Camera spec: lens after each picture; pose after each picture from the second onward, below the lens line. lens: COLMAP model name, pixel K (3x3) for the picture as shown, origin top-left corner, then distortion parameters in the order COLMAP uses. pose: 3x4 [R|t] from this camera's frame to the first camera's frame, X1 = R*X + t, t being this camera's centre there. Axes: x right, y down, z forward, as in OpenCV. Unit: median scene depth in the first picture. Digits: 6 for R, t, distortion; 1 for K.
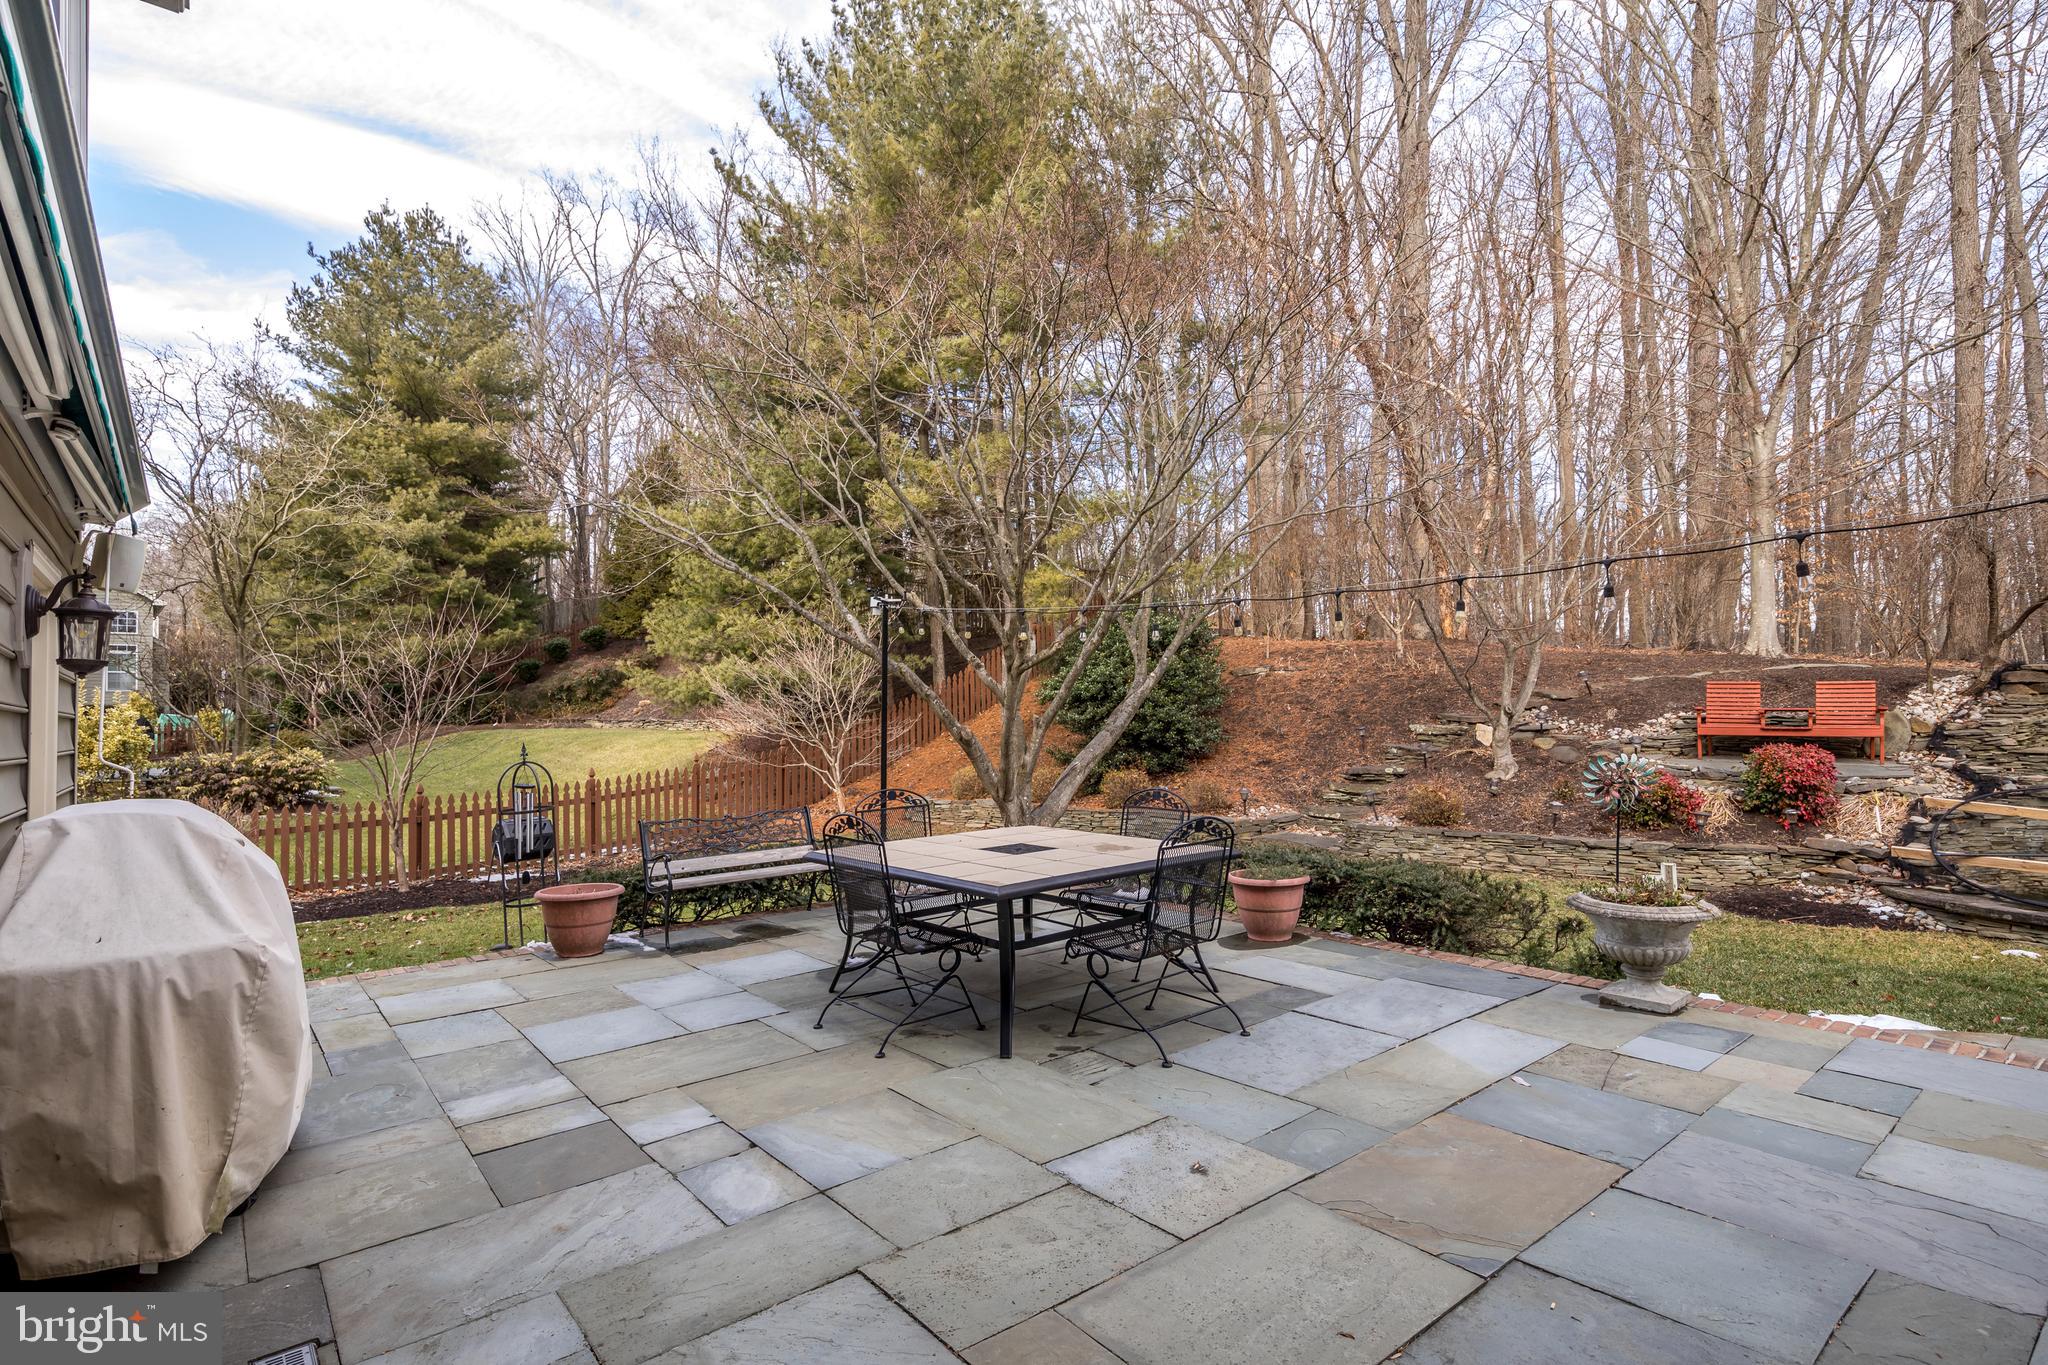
lens RADIAL K [[1021.2, 0, 988.6], [0, 1021.2, 683.6], [0, 0, 1]] dist [0.014446, -0.006877]
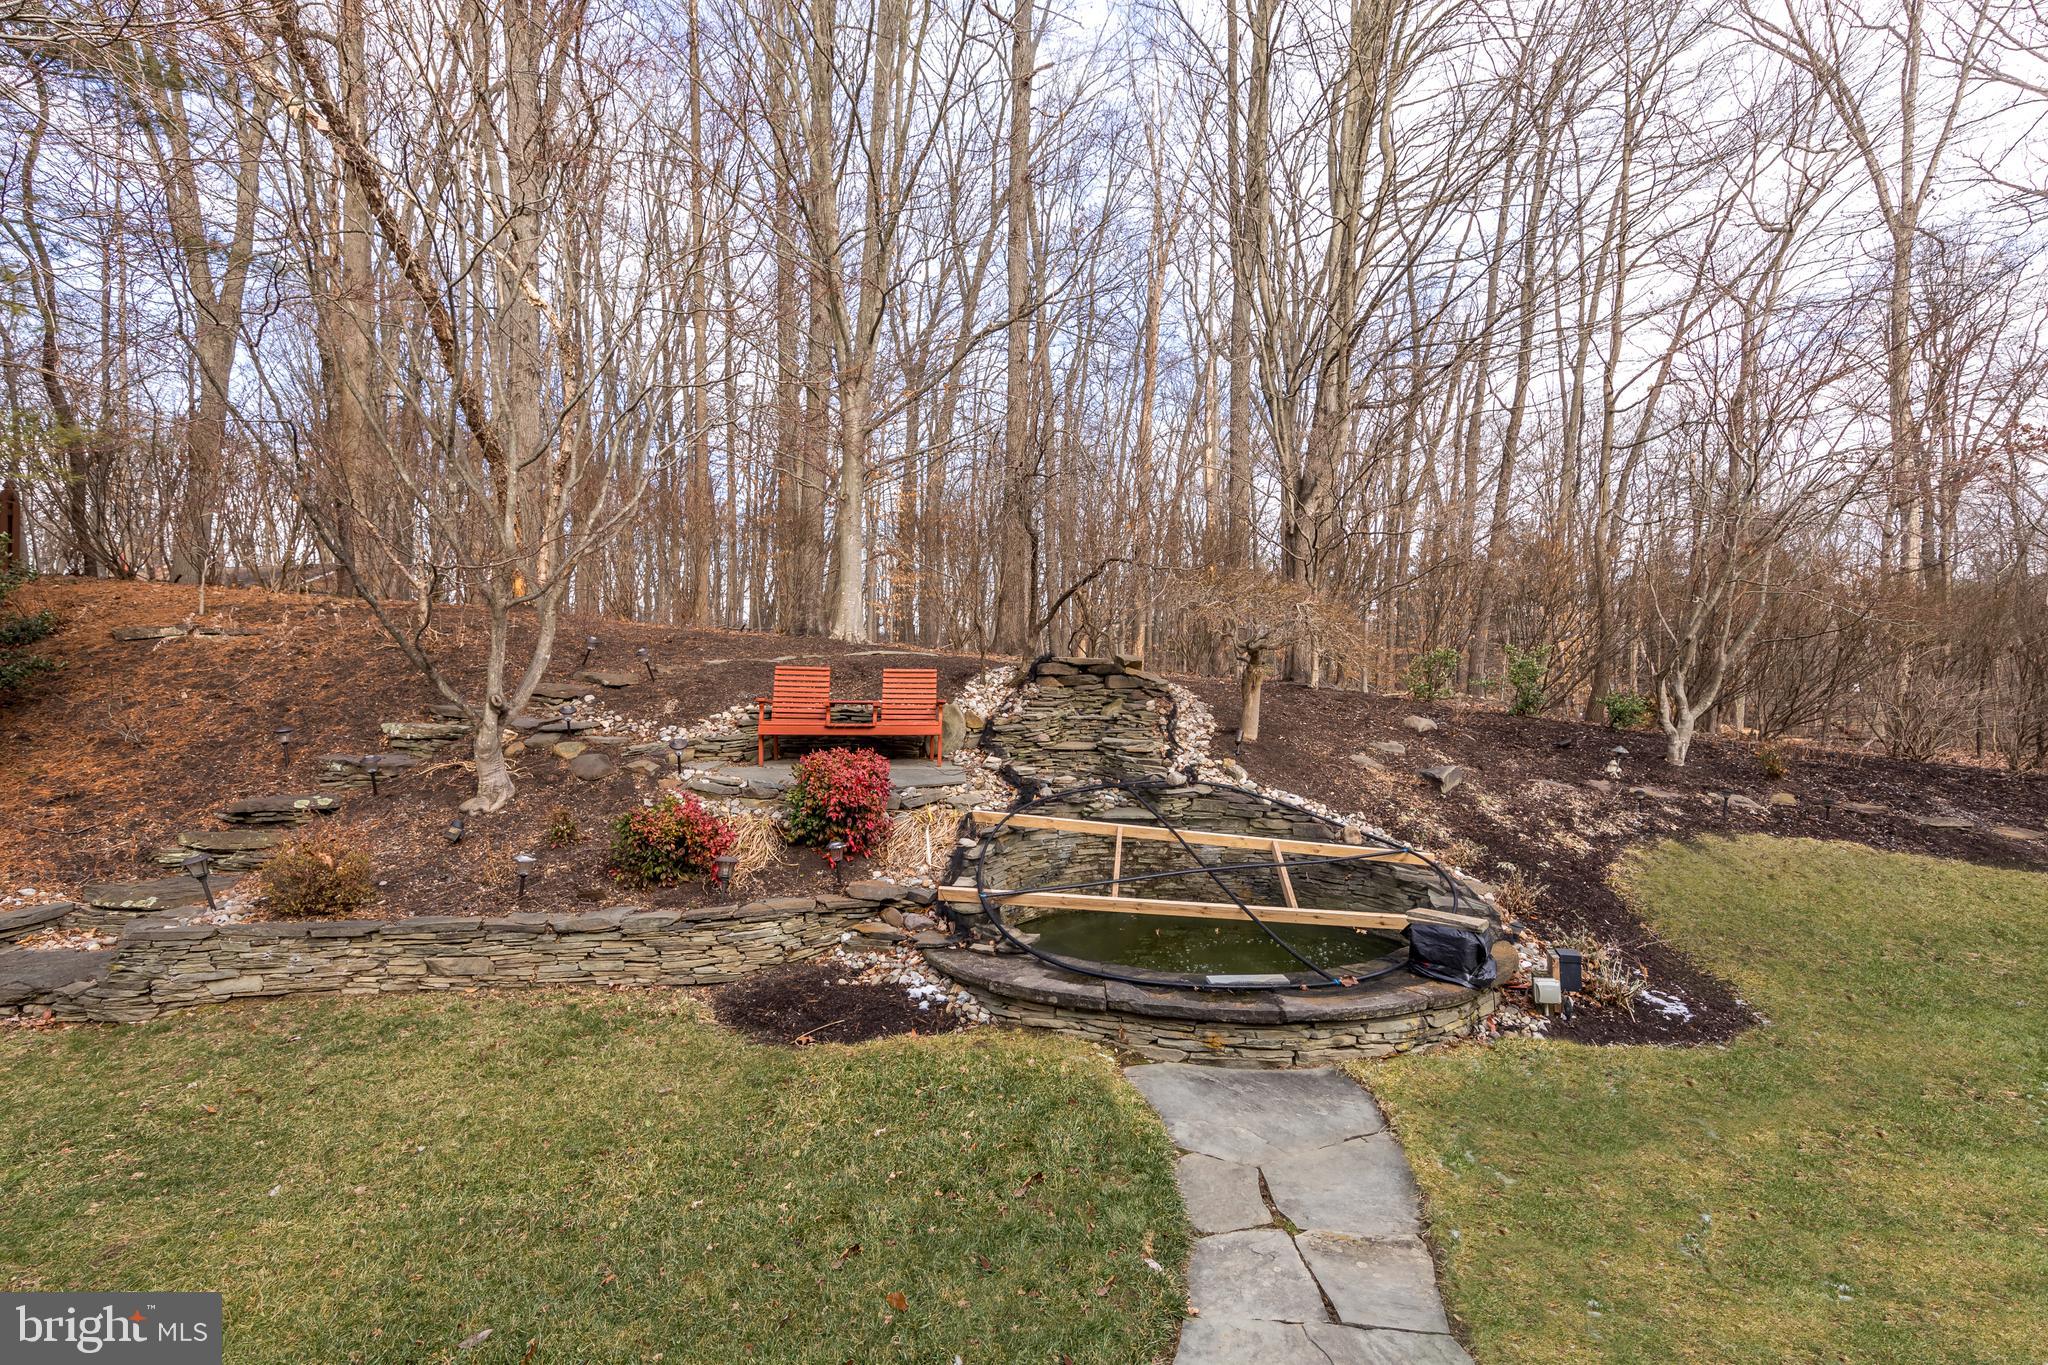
lens RADIAL K [[999.2, 0, 1011.1], [0, 999.2, 665.8], [0, 0, 1]] dist [0.000675, 0.000099]
pose [[0.719703, 0.027002, 0.693756, 0.373590], [-0.023774, 0.999616, -0.014244, 0.005637], [-0.693874, -0.006241, 0.720069, 0.404434]]
